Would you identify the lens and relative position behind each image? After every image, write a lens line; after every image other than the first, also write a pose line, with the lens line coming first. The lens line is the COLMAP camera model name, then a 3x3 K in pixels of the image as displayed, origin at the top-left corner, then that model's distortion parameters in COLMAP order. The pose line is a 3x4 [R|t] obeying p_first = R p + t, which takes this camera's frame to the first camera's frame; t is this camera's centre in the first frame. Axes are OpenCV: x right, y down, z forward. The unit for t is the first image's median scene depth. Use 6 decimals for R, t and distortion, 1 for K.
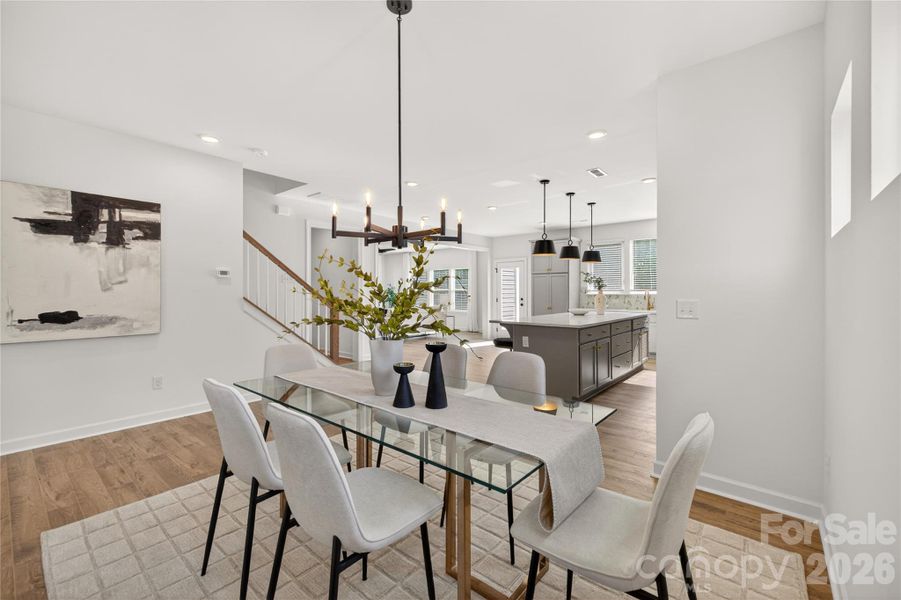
lens RADIAL K [[375.0, 0, 450.1], [0, 375.0, 296.3], [0, 0, 1]] dist [-0.003945, -0.000241]
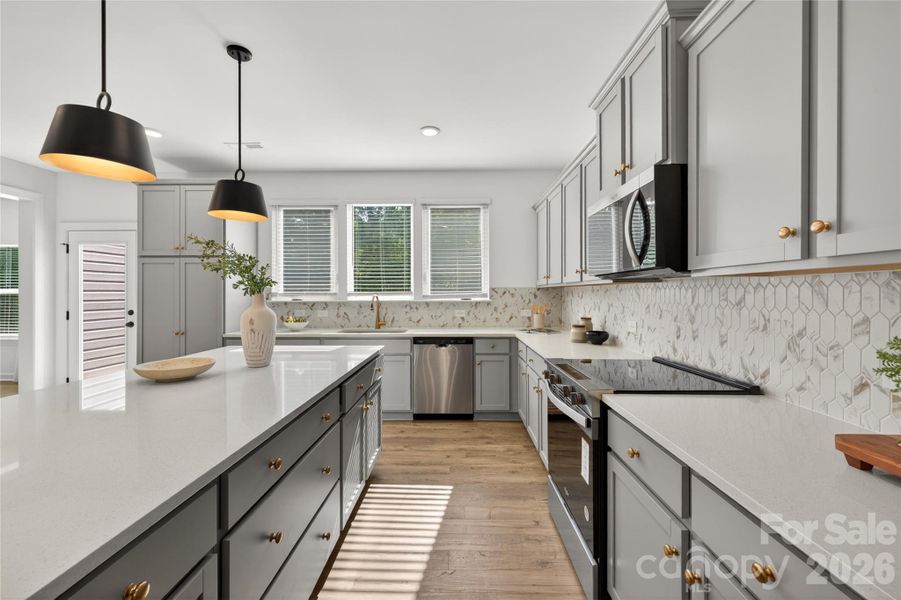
lens RADIAL K [[375.0, 0, 448.2], [0, 375.0, 295.1], [0, 0, 1]] dist [-0.003945, -0.000241]
pose [[0.775291, 0.001538, 0.631603, 0.244412], [0.009471, 0.999856, -0.014060, -0.004775], [-0.631534, 0.016883, 0.775165, 0.474278]]
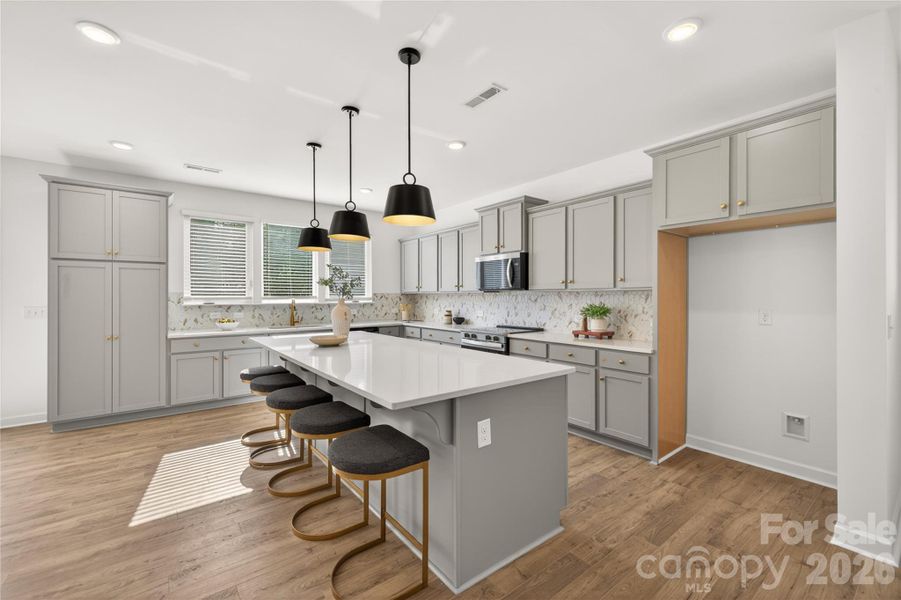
lens RADIAL K [[375.0, 0, 446.9], [0, 375.0, 297.5], [0, 0, 1]] dist [-0.003945, -0.000241]
pose [[0.210862, 0.002461, 0.977513, -0.094768], [0.019794, 0.999781, -0.006787, -0.005641], [-0.977315, 0.020780, 0.210767, 0.542893]]
